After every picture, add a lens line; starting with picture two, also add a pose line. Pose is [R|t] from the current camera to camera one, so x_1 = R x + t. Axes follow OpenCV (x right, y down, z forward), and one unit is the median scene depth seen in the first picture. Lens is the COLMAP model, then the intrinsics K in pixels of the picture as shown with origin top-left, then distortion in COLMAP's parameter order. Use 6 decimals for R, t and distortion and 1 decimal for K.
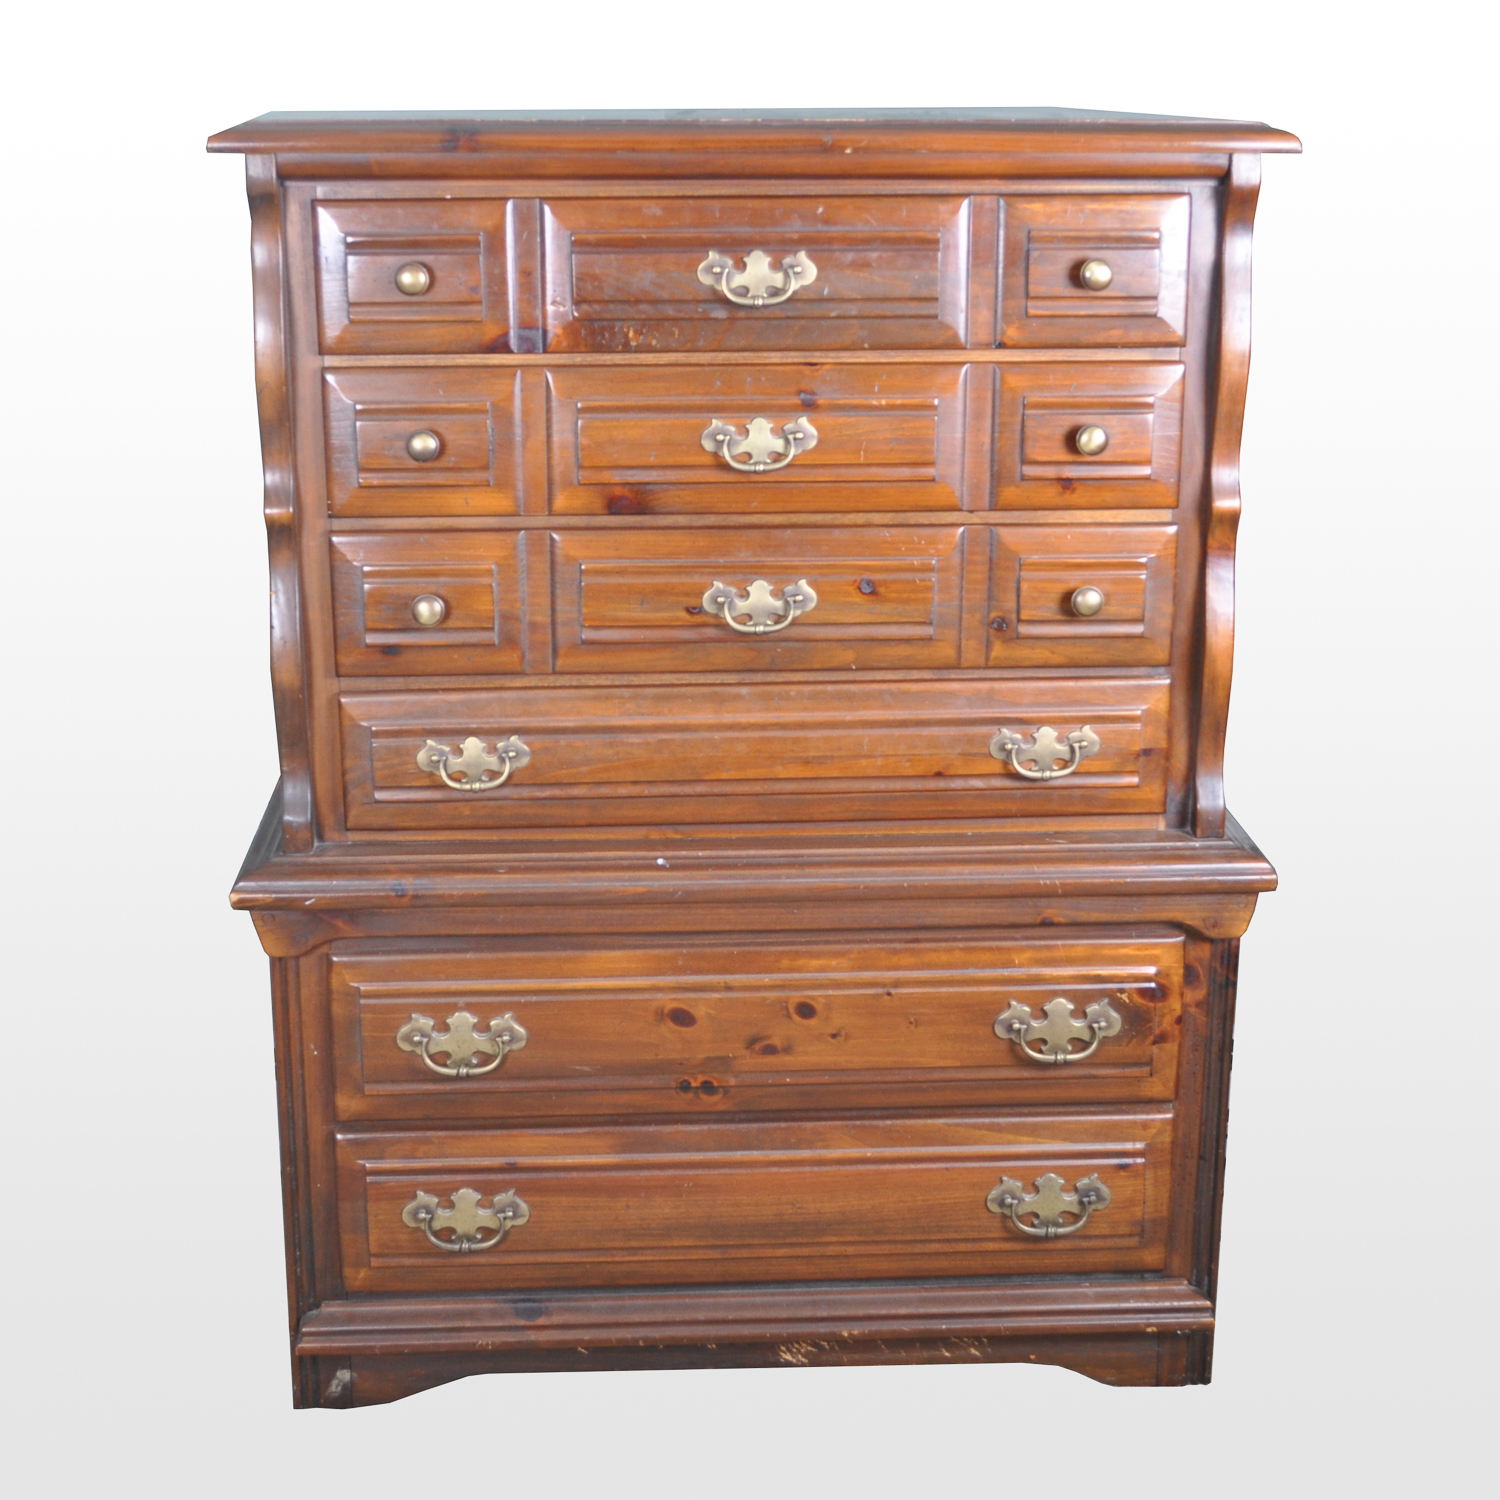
lens RADIAL K [[2312.8, 0, 776.2], [0, 2312.8, 748.2], [0, 0, 1]] dist [-0.015797, 0.000000]
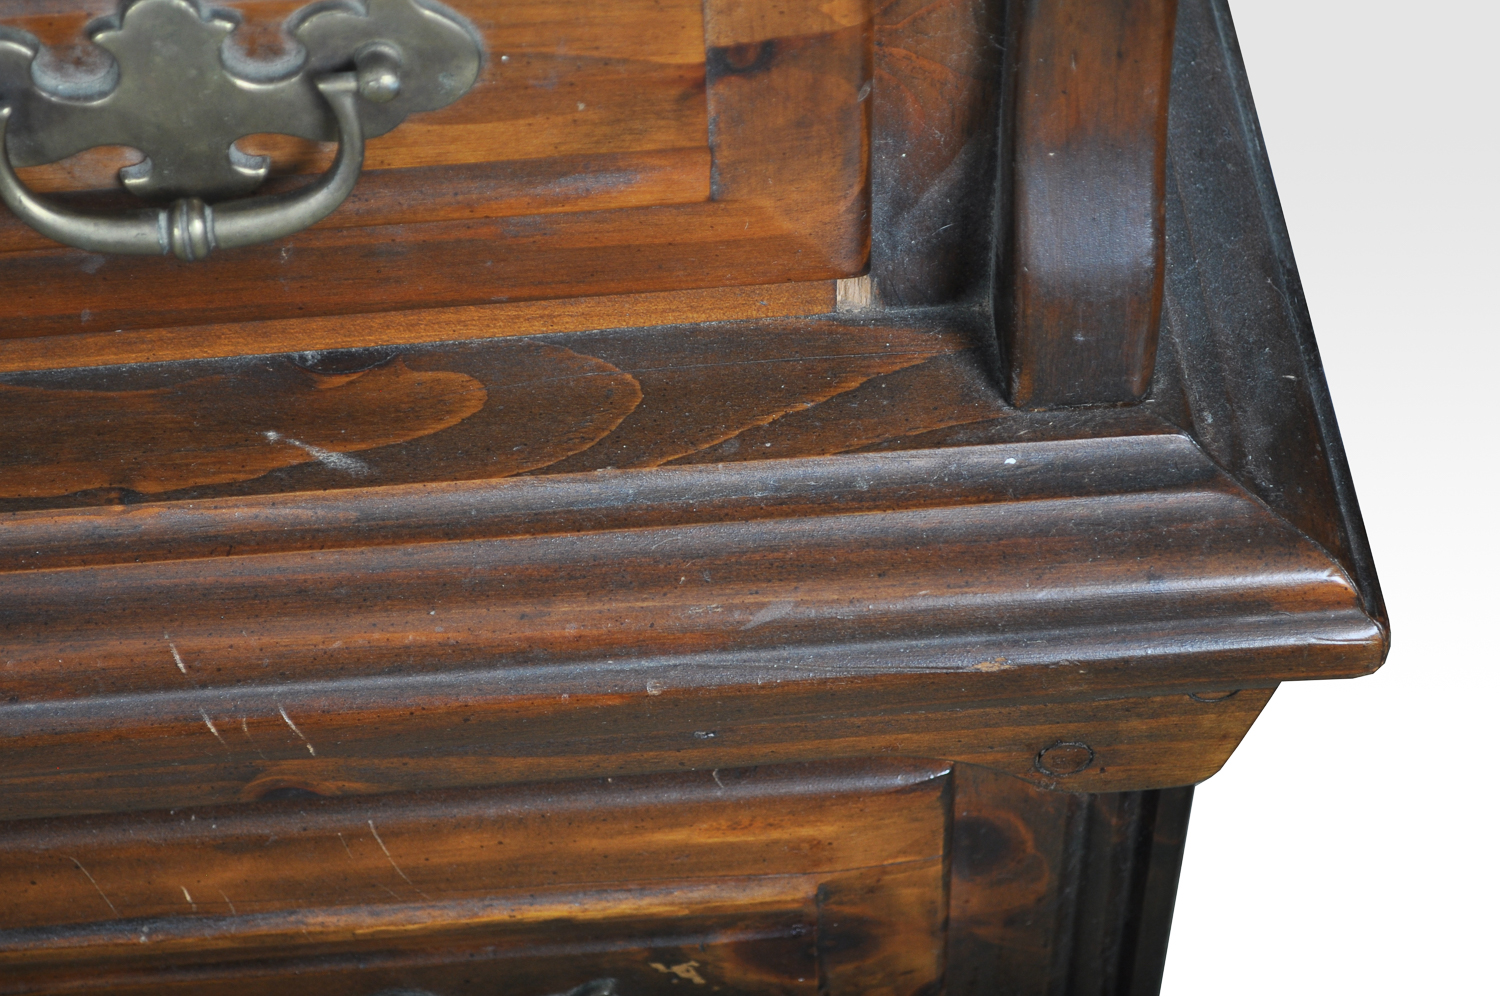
lens RADIAL K [[3345.3, 0, 753.7], [0, 3345.3, 501.8], [0, 0, 1]] dist [-0.006192, 0.000000]
pose [[0.999799, -0.019675, 0.003861, 0.164788], [0.014193, 0.830477, 0.556872, -0.122953], [-0.014163, -0.556705, 0.830590, 0.784492]]
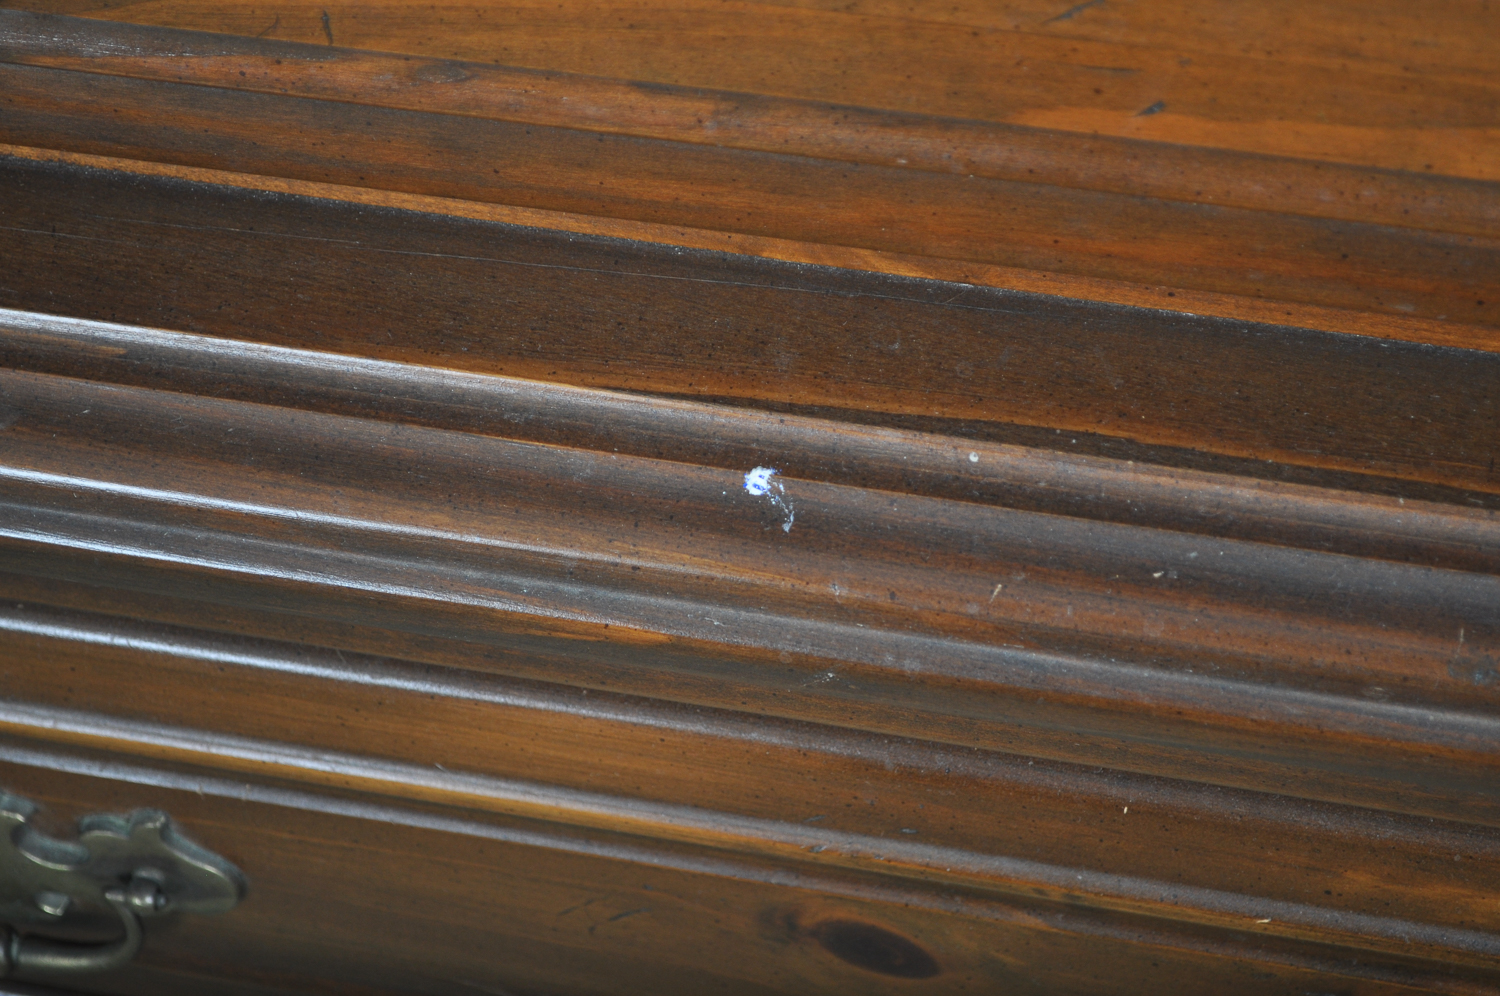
lens RADIAL K [[3345.3, 0, 752.4], [0, 3345.3, 496.5], [0, 0, 1]] dist [-0.006192, 0.000000]
pose [[0.959714, 0.186034, -0.210571, 0.008740], [-0.019491, 0.791695, 0.610606, -0.123541], [0.280301, -0.581903, 0.763427, 0.800325]]
